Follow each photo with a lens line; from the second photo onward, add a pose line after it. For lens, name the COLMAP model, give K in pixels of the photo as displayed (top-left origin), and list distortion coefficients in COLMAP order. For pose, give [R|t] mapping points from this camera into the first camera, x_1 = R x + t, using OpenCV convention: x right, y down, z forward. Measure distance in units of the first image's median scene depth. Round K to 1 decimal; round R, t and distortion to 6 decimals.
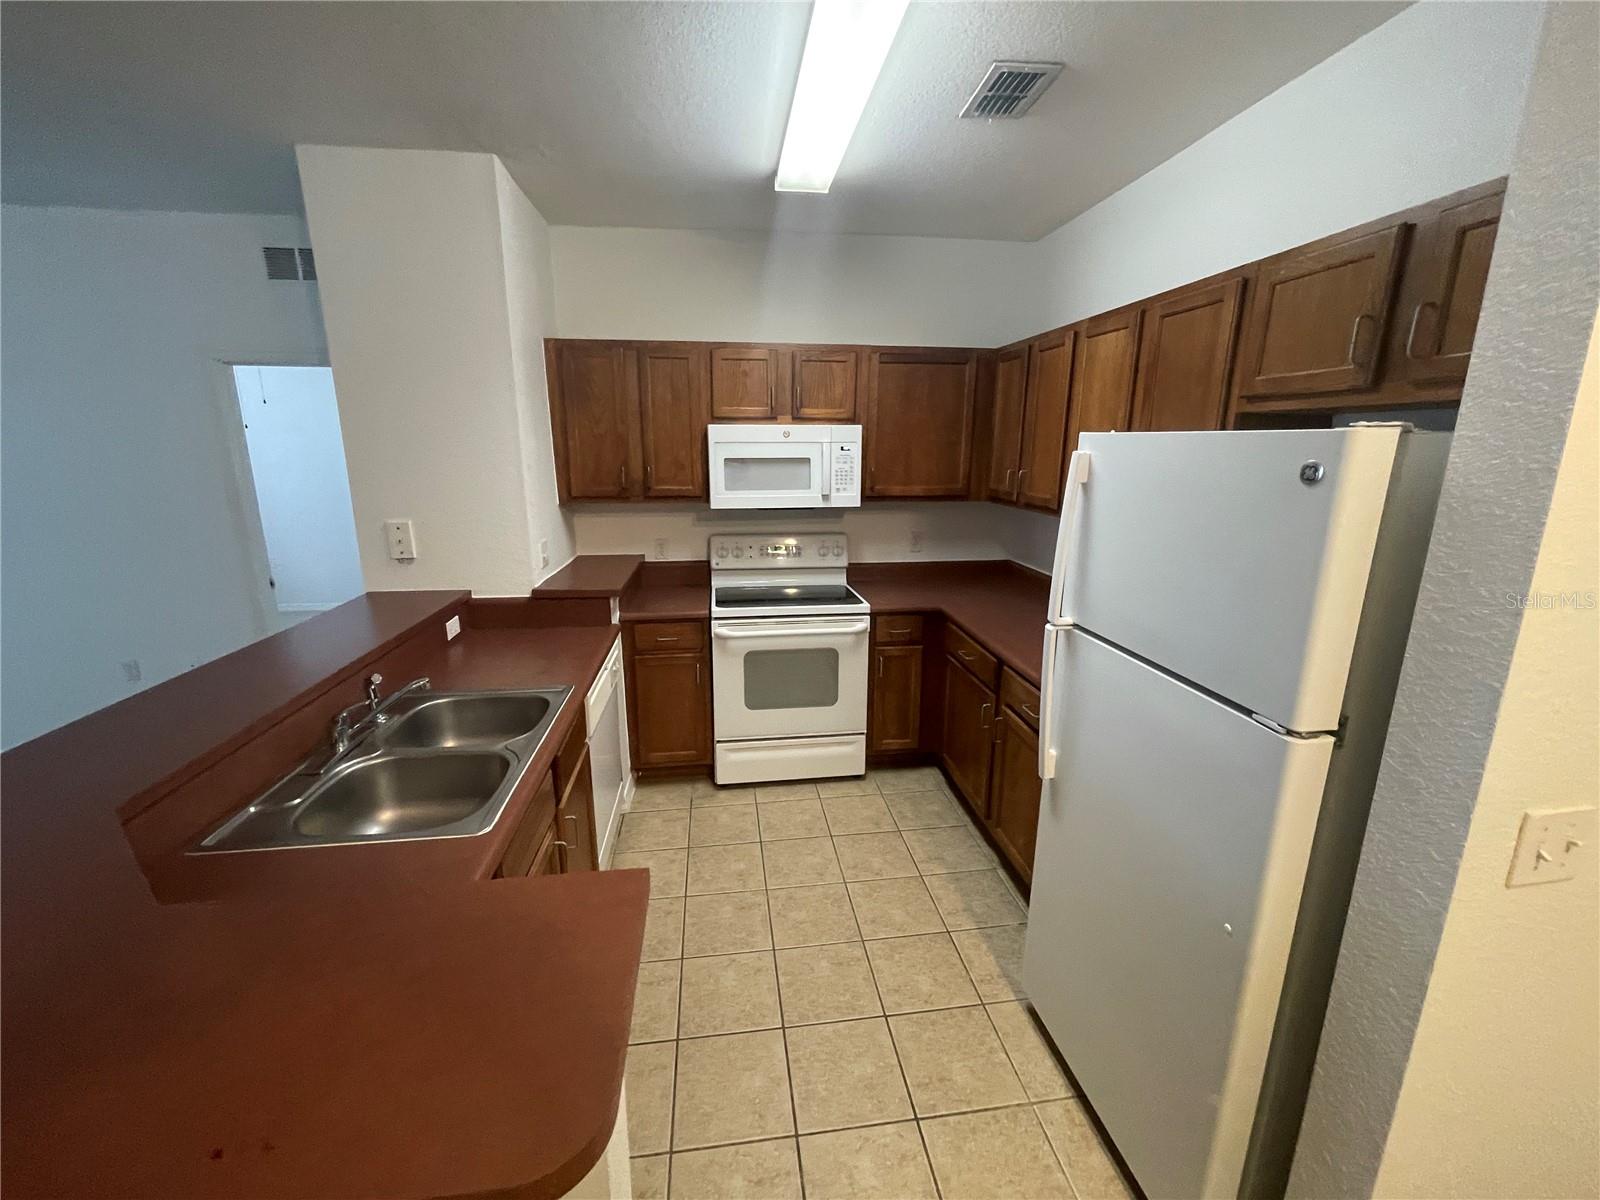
lens RADIAL K [[645.2, 0, 807.3], [0, 645.2, 593.6], [0, 0, 1]] dist [-0.014050, 0.000015]
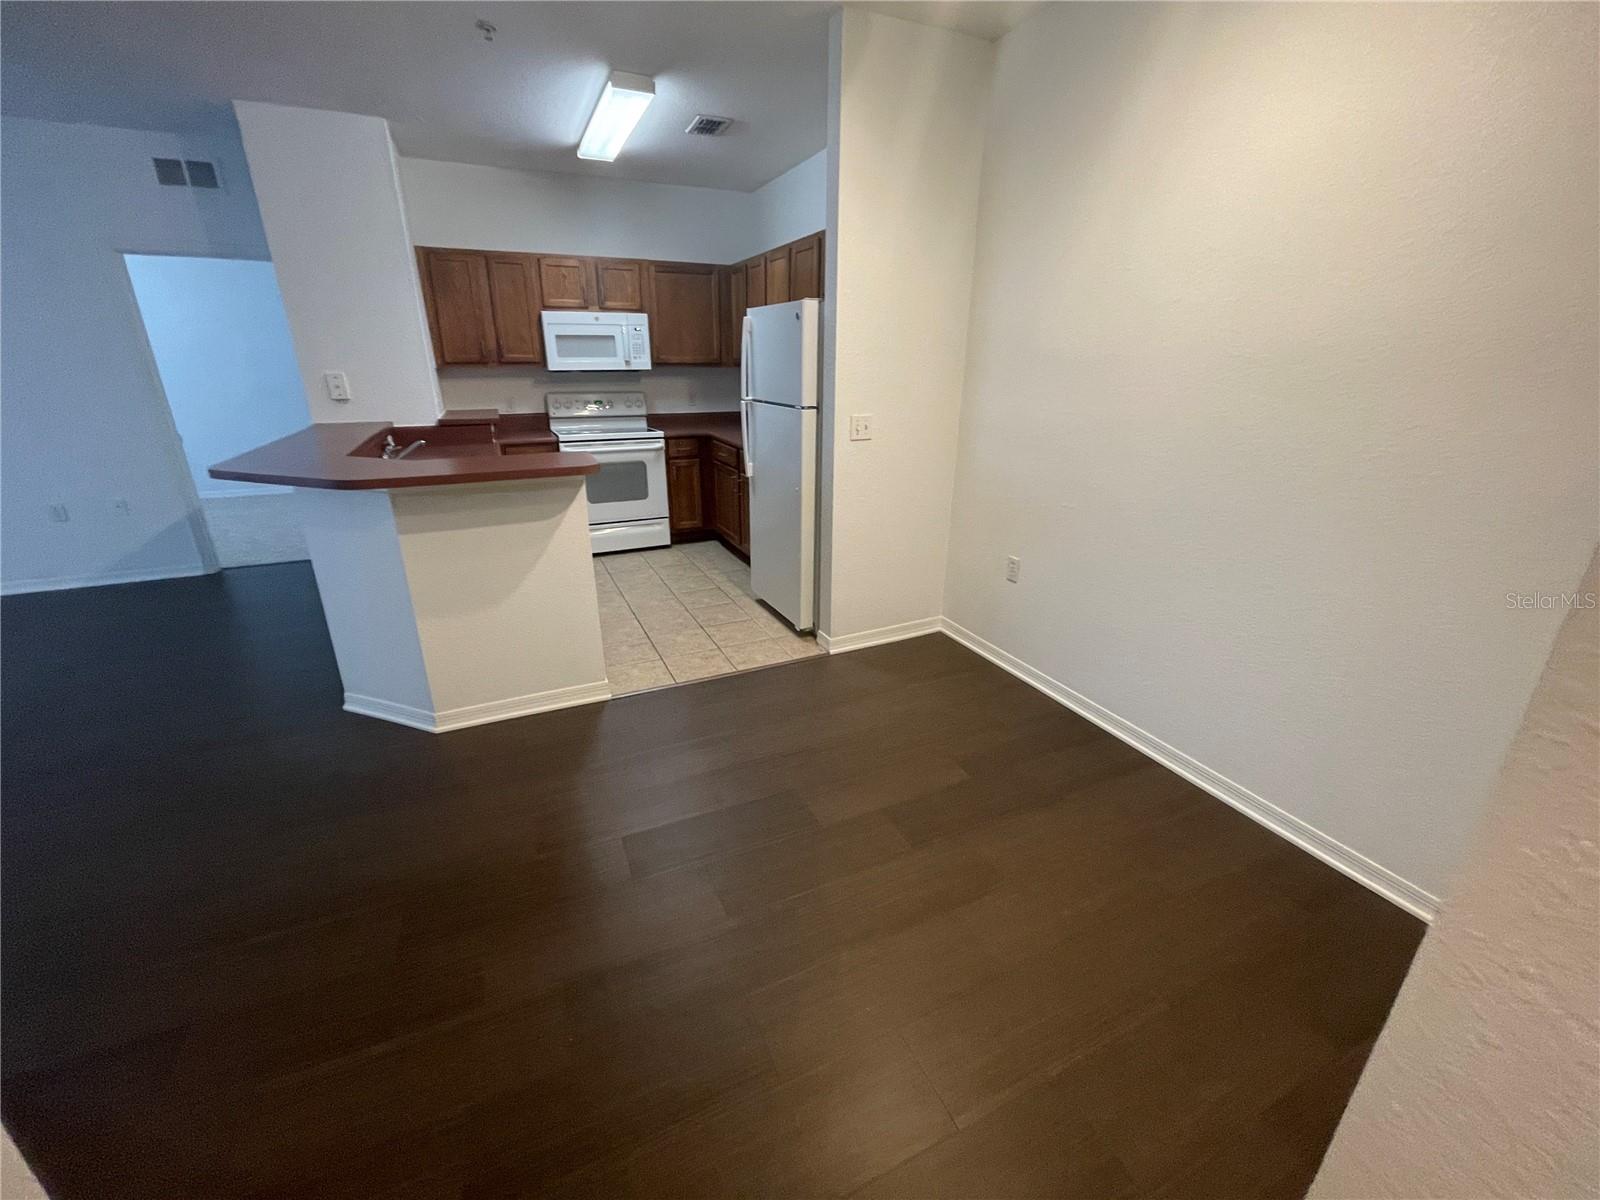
lens RADIAL K [[645.2, 0, 807.3], [0, 645.2, 593.6], [0, 0, 1]] dist [-0.014050, 0.000015]
pose [[0.953410, -0.102126, 0.283865, -0.055137], [0.066371, 0.988910, 0.132862, 0.222577], [-0.294286, -0.107831, 0.949615, -0.646897]]
